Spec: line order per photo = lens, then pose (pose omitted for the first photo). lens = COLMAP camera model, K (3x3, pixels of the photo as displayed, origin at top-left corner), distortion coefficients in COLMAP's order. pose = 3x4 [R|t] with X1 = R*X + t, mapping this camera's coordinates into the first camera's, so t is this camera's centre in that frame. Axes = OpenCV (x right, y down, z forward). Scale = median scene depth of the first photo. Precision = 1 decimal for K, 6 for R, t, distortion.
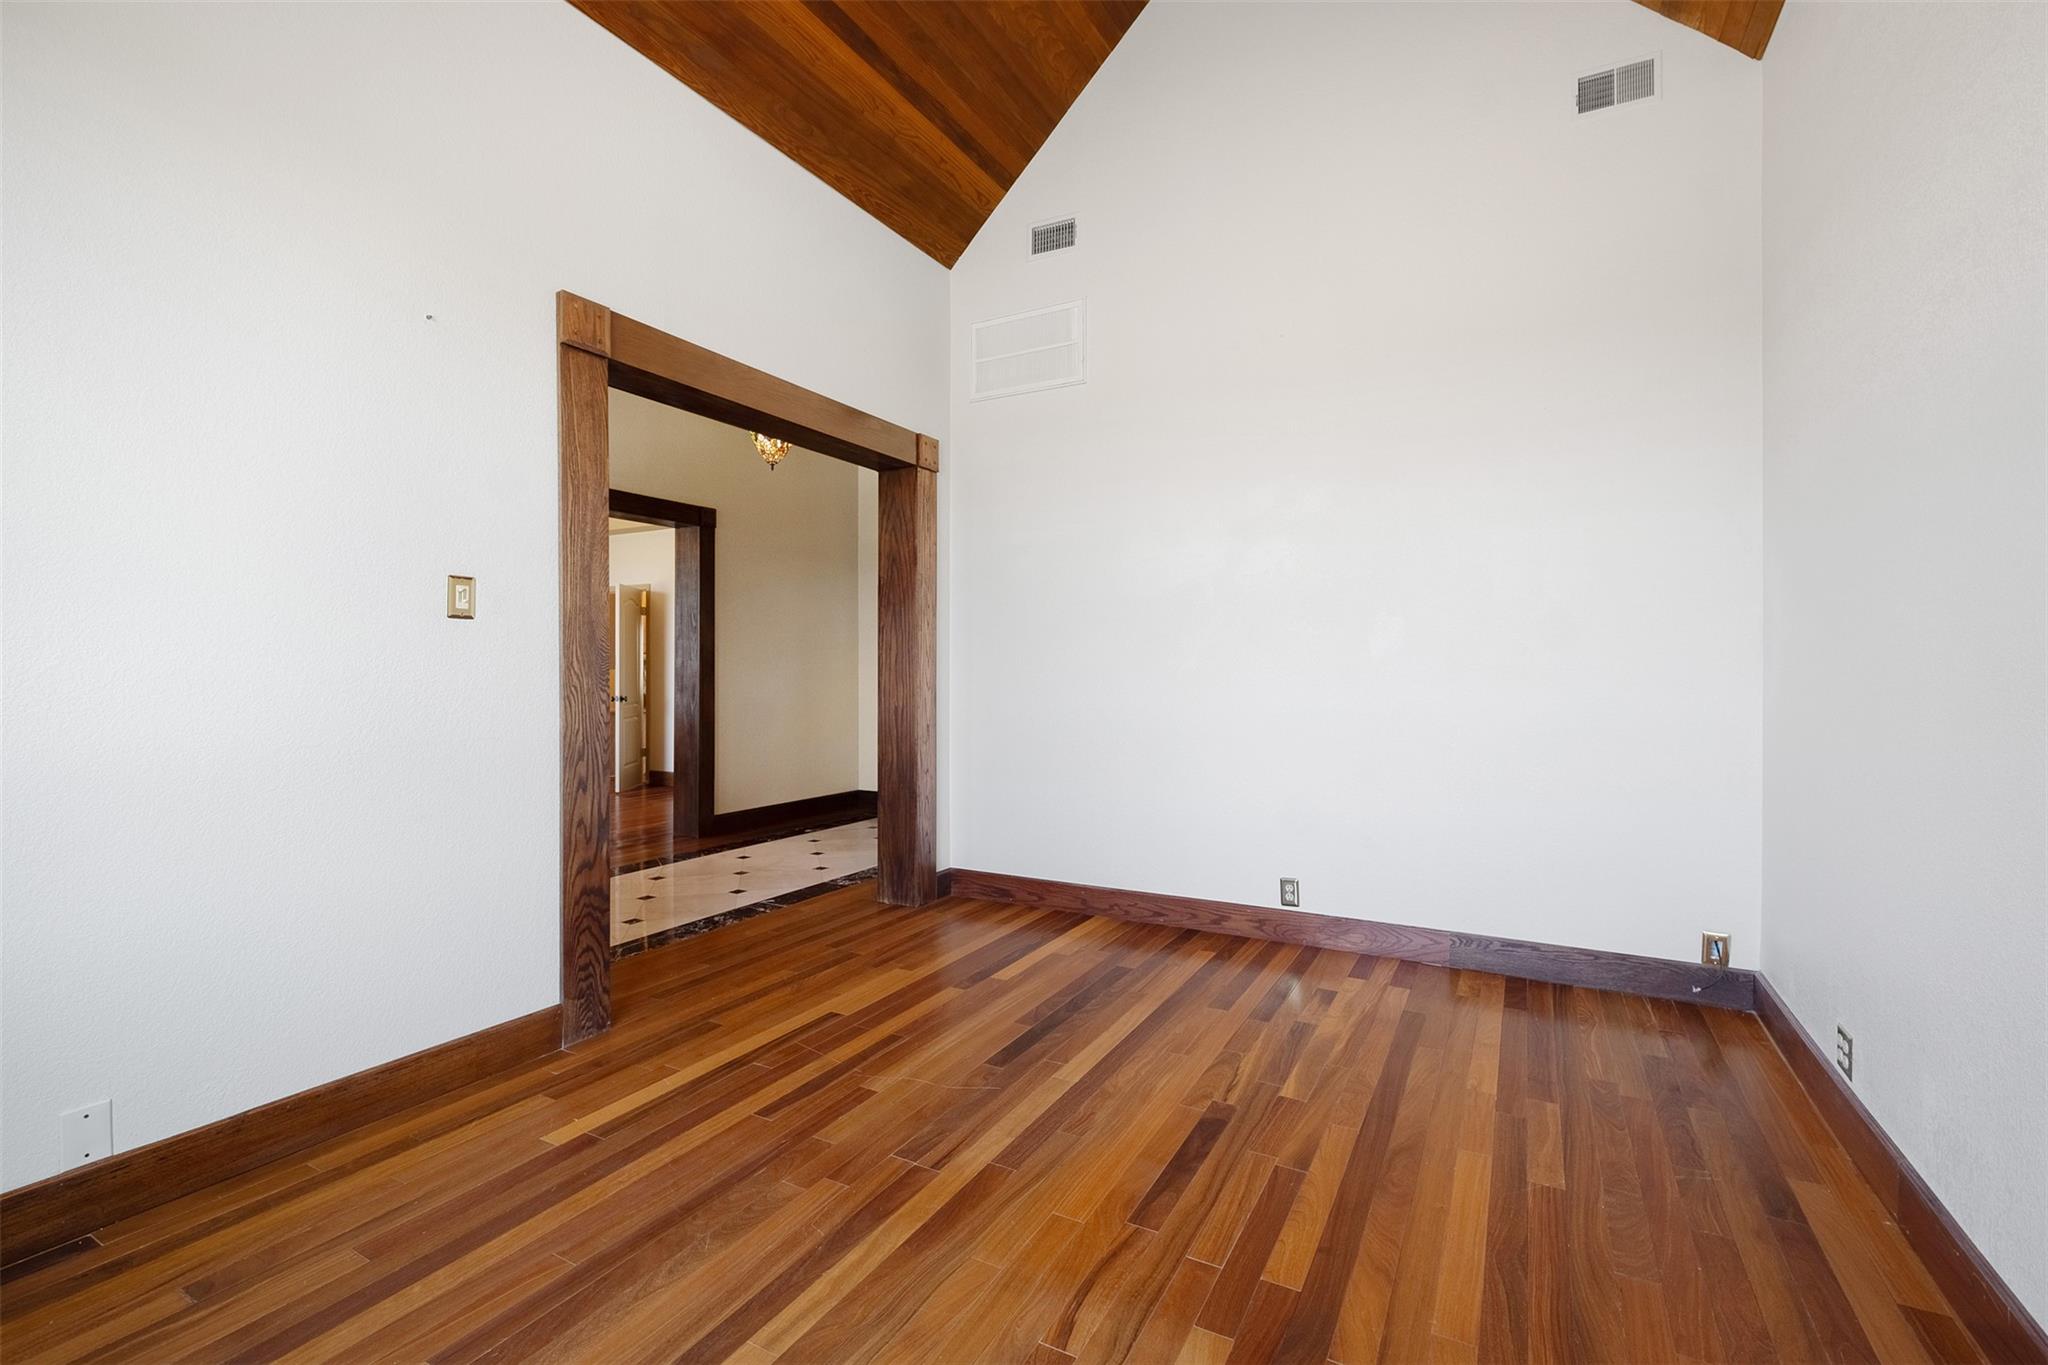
lens RADIAL K [[896.1, 0, 1025.3], [0, 896.1, 680.6], [0, 0, 1]] dist [-0.003006, -0.000439]
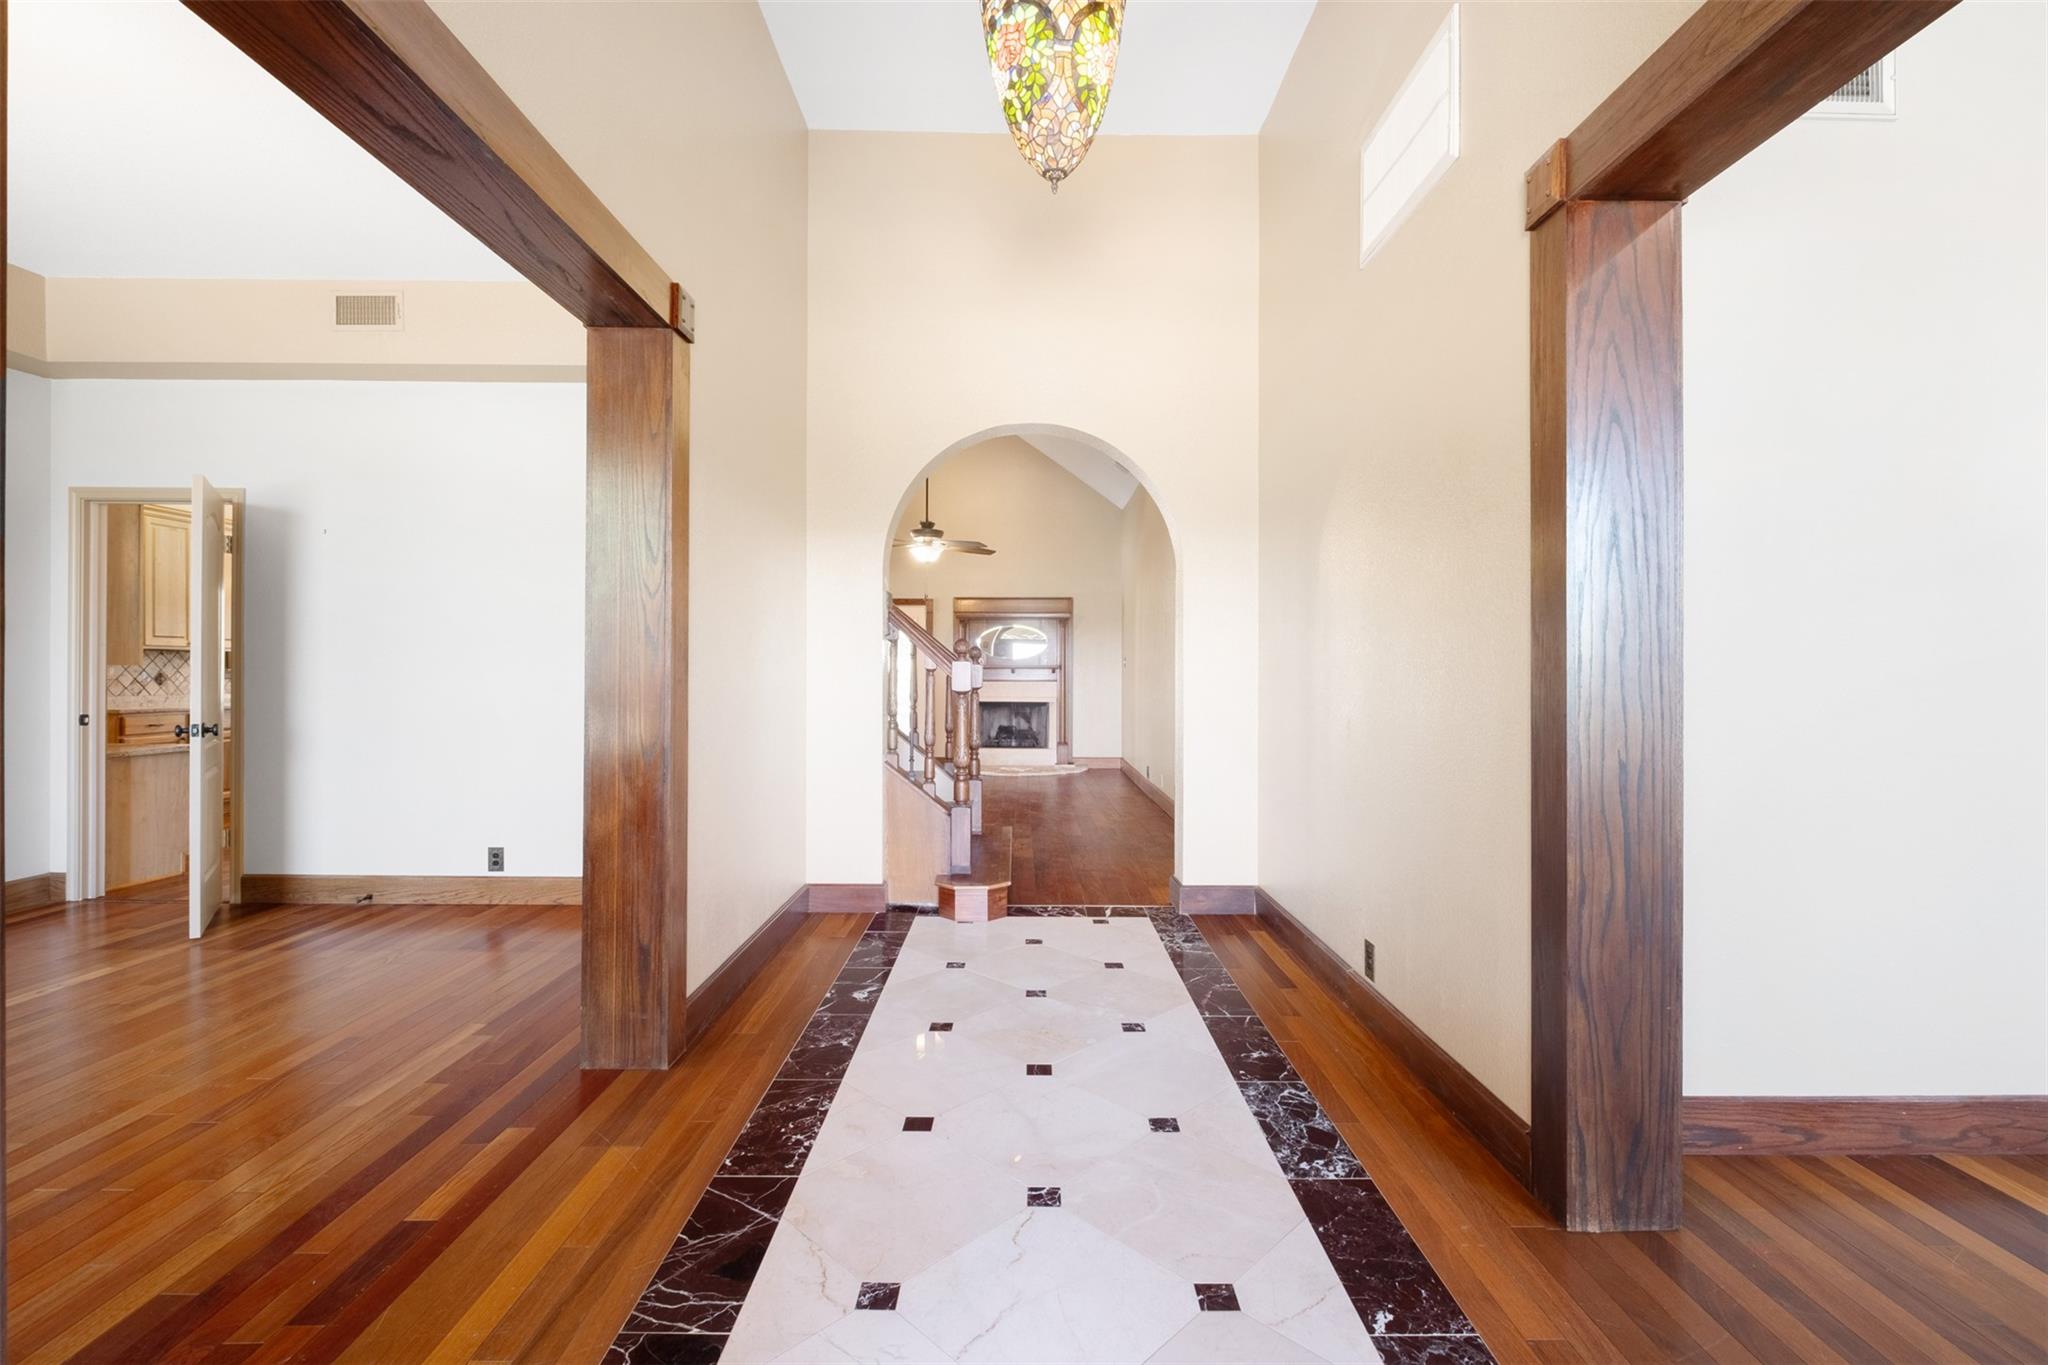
lens RADIAL K [[896.1, 0, 1023.1], [0, 896.1, 674.9], [0, 0, 1]] dist [-0.003006, -0.000439]
pose [[0.872030, 0.001825, 0.489449, -0.594384], [0.001483, 0.999979, -0.006372, -0.009163], [-0.489450, 0.006282, 0.872009, 0.769696]]
